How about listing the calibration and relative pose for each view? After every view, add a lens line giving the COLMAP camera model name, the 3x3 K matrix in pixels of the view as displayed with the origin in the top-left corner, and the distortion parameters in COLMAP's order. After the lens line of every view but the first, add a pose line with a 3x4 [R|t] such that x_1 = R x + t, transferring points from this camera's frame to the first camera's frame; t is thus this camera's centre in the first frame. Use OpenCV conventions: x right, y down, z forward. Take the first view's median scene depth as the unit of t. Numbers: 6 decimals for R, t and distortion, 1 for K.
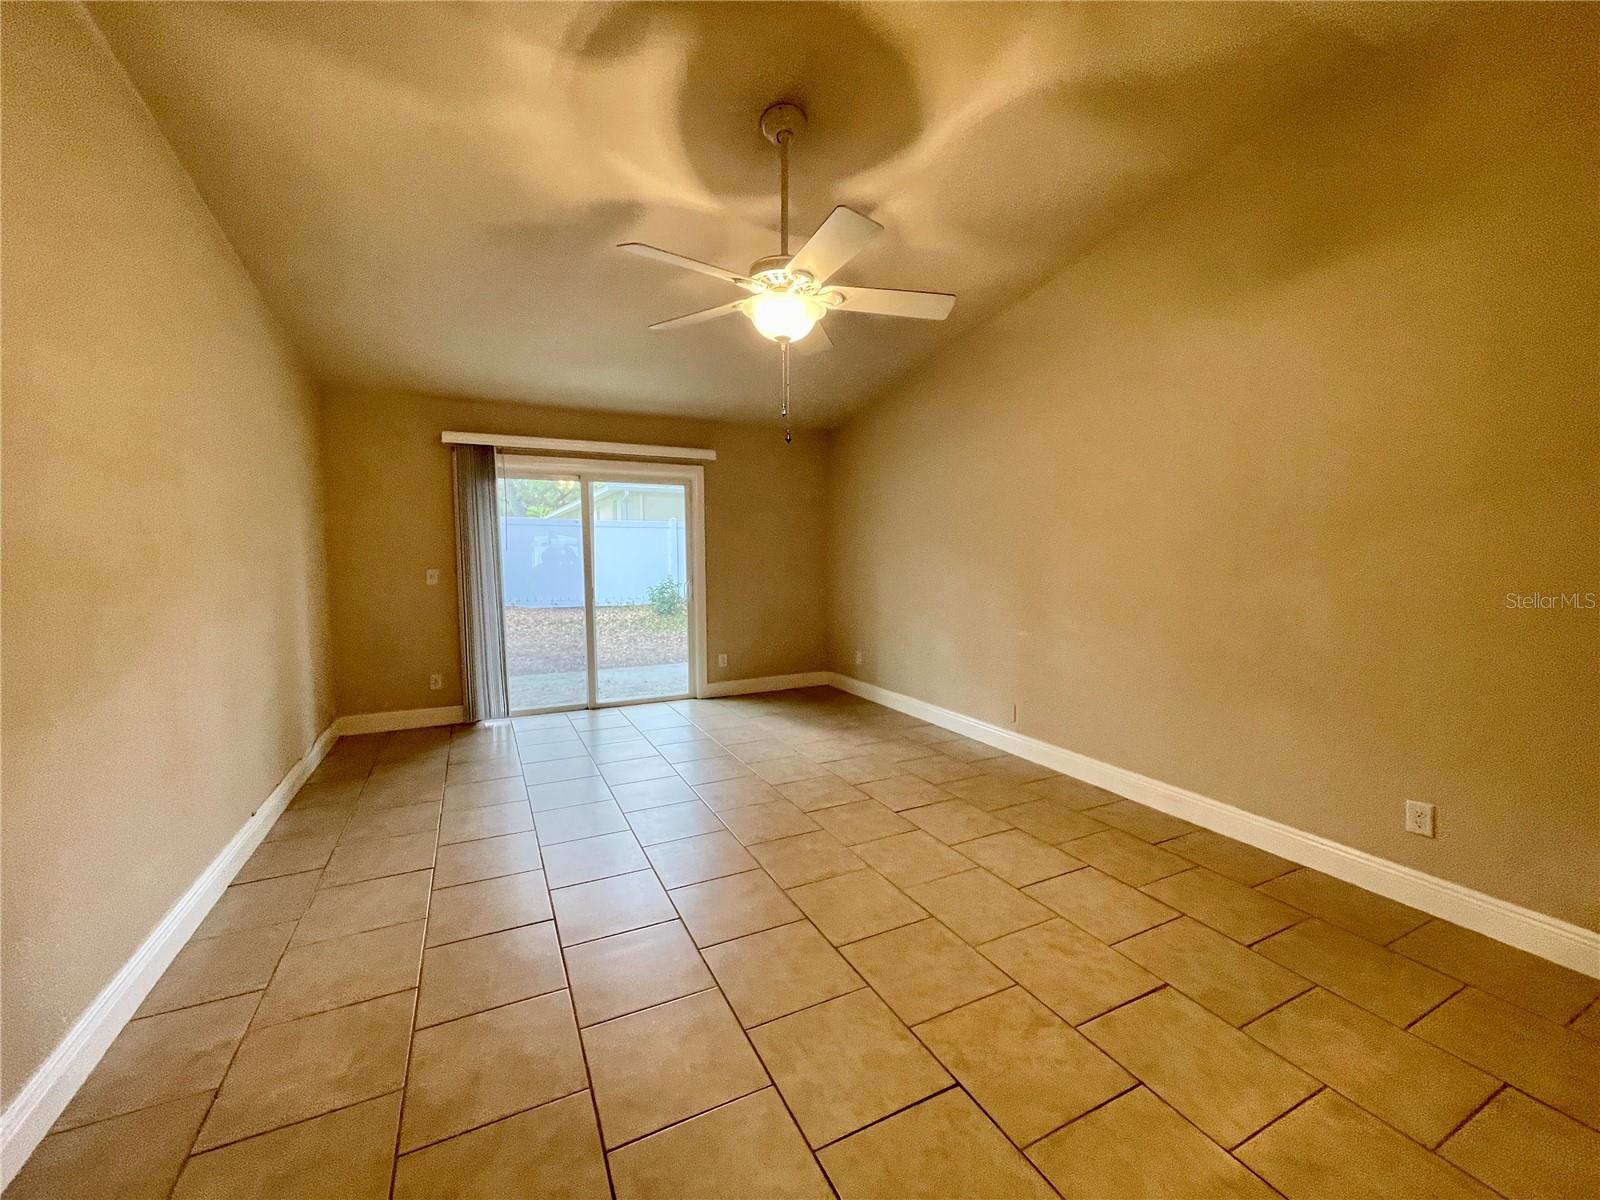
lens RADIAL K [[638.0, 0, 804.7], [0, 638.0, 608.2], [0, 0, 1]] dist [-0.001970, -0.000060]
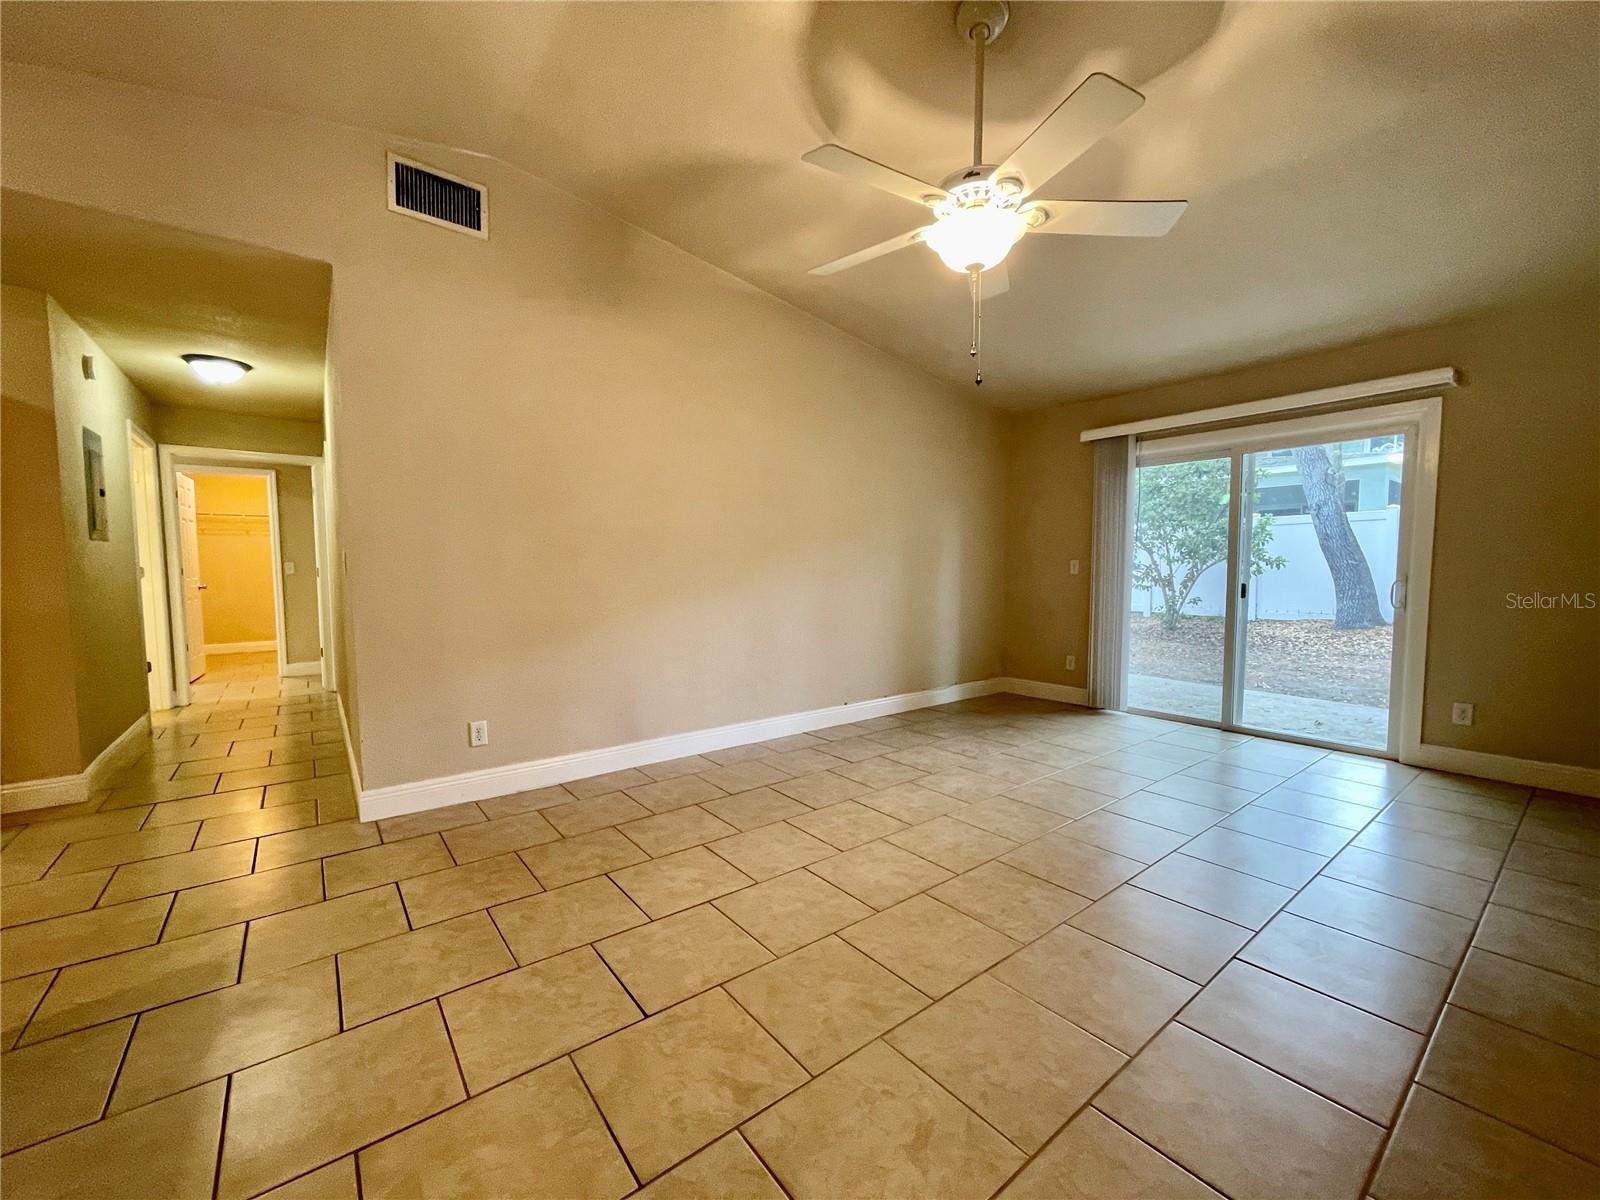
lens RADIAL K [[645.4, 0, 797.7], [0, 645.4, 607.3], [0, 0, 1]] dist [-0.000377, 0.000159]
pose [[0.200482, 0.064332, -0.977583, 0.413179], [-0.084761, 0.995239, 0.048111, 0.007141], [0.976024, 0.073215, 0.204980, 0.319822]]
